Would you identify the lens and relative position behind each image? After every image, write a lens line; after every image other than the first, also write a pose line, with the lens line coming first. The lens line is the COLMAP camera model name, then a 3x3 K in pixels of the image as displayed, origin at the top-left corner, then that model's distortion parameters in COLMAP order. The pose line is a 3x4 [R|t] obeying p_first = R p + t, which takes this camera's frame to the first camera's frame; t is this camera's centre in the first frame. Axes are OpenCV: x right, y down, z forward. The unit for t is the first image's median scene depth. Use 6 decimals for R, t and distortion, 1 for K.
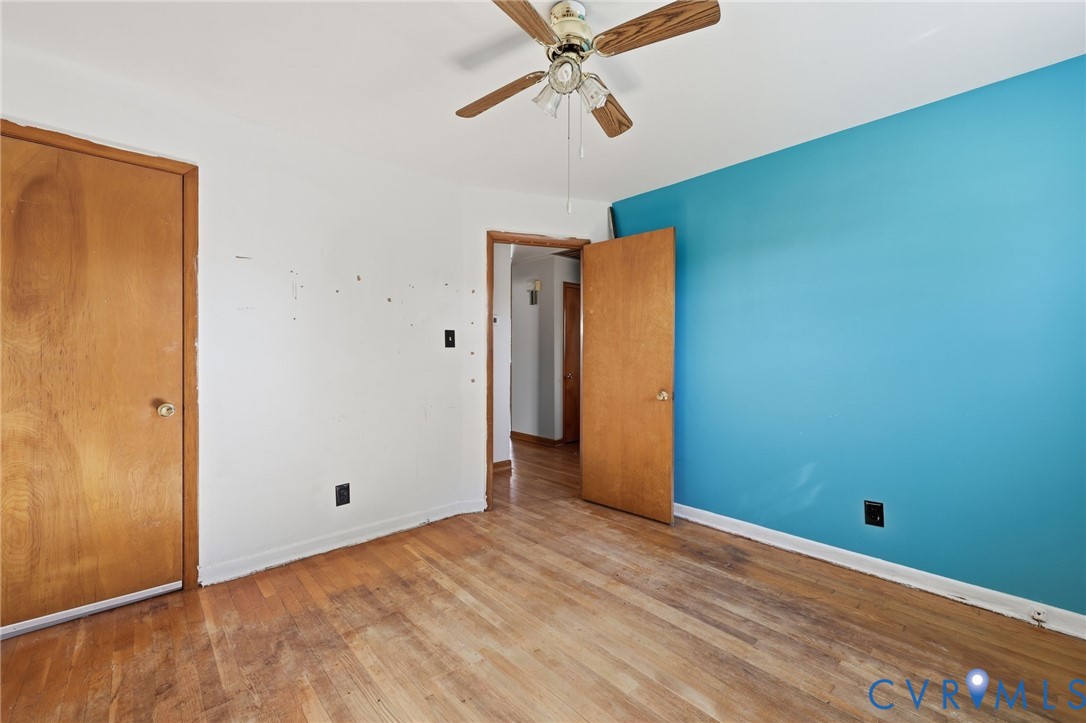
lens RADIAL K [[436.4, 0, 539.5], [0, 436.4, 358.5], [0, 0, 1]] dist [0.000728, 0.000010]
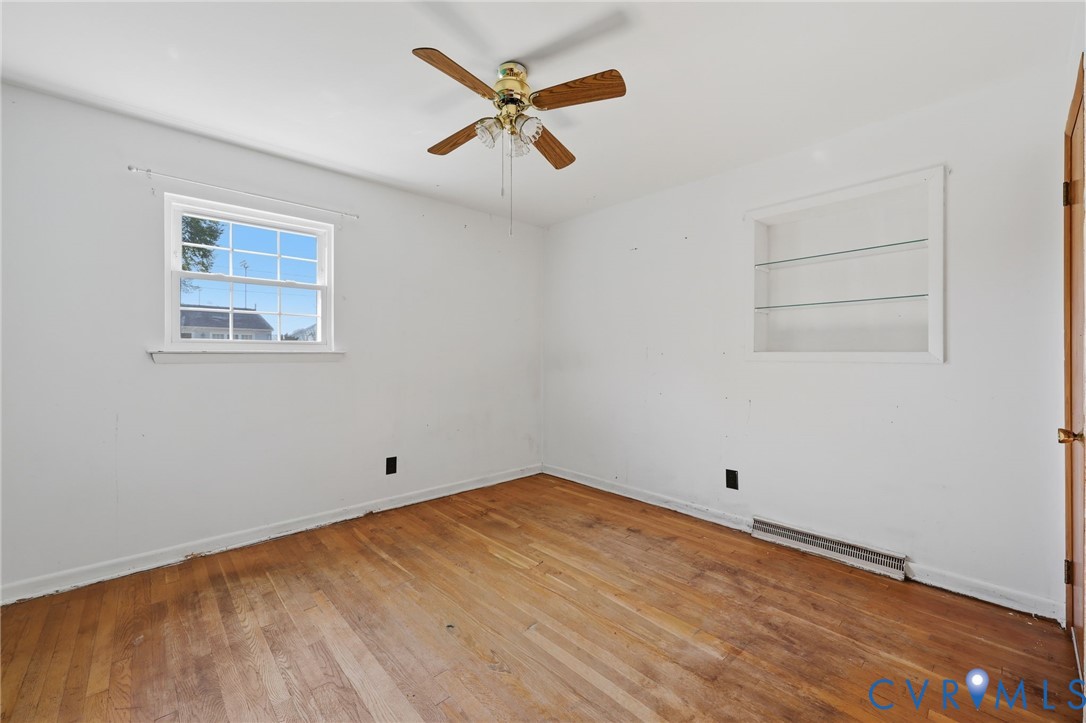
lens RADIAL K [[436.4, 0, 539.5], [0, 436.4, 358.5], [0, 0, 1]] dist [0.000728, 0.000010]
pose [[-0.999989, -0.004184, 0.002259, -0.015155], [-0.004159, 0.999929, 0.011134, -0.009473], [-0.002306, 0.011125, -0.999935, 1.976314]]
